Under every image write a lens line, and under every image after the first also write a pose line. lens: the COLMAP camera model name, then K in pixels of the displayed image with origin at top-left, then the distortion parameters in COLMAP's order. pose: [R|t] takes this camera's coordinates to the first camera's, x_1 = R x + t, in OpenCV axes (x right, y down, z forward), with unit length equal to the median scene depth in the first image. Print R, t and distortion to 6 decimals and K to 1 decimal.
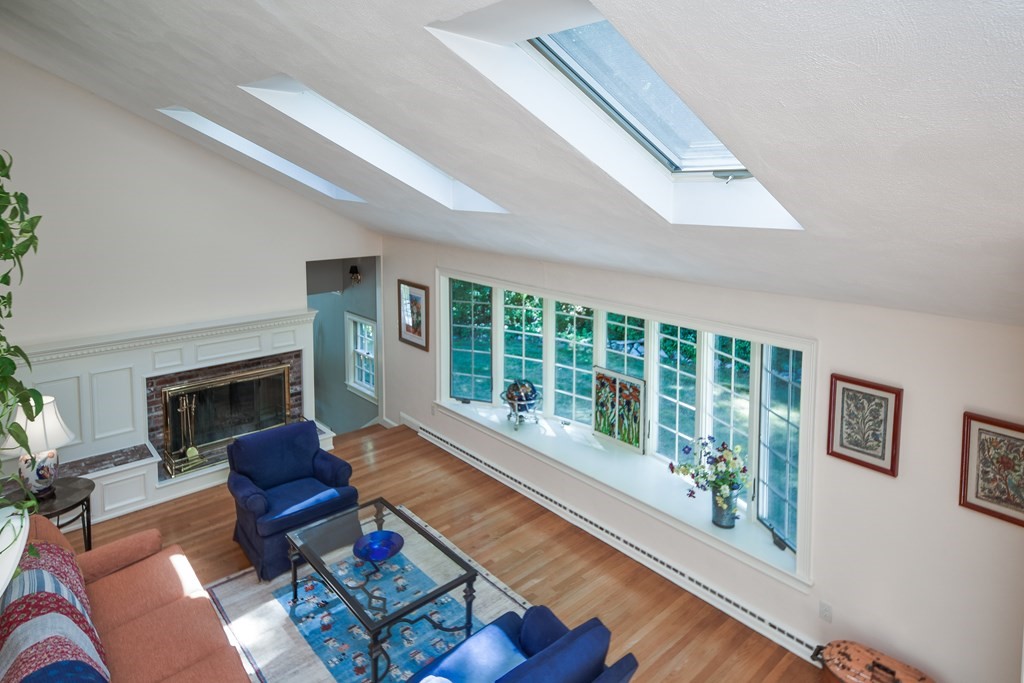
lens RADIAL K [[556.7, 0, 512.0], [0, 556.7, 341.5], [0, 0, 1]] dist [0.041730, -0.030023]
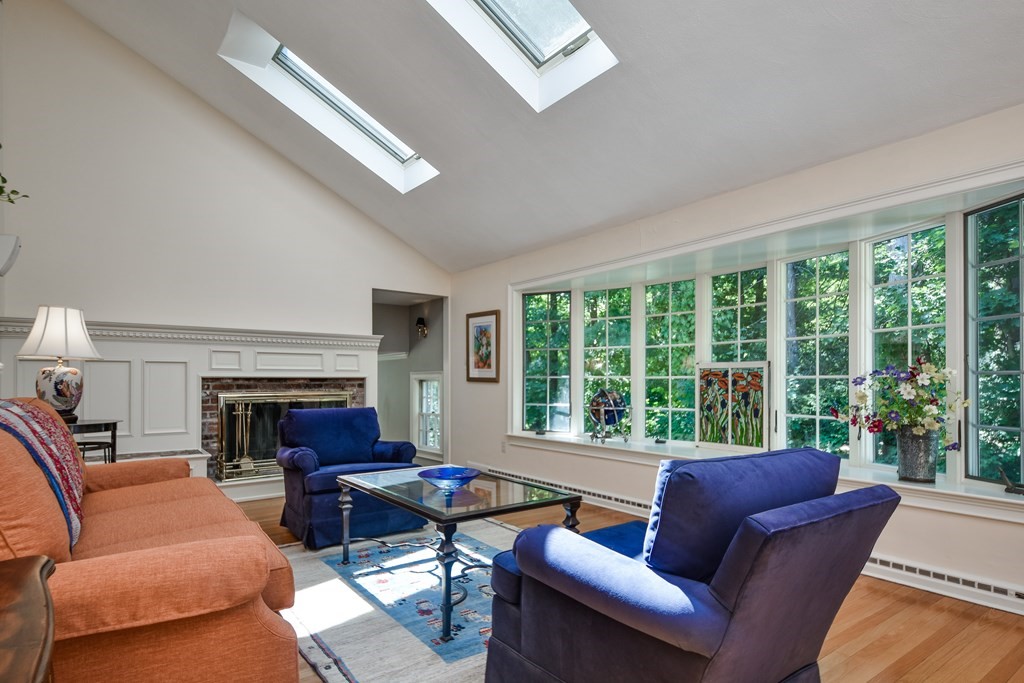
lens RADIAL K [[580.8, 0, 512.6], [0, 580.8, 381.4], [0, 0, 1]] dist [0.068373, -0.052311]
pose [[0.993233, -0.005321, -0.116021, -0.027615], [-0.003957, 0.996820, -0.079586, 0.142657], [0.116075, 0.079506, 0.990053, 0.096694]]
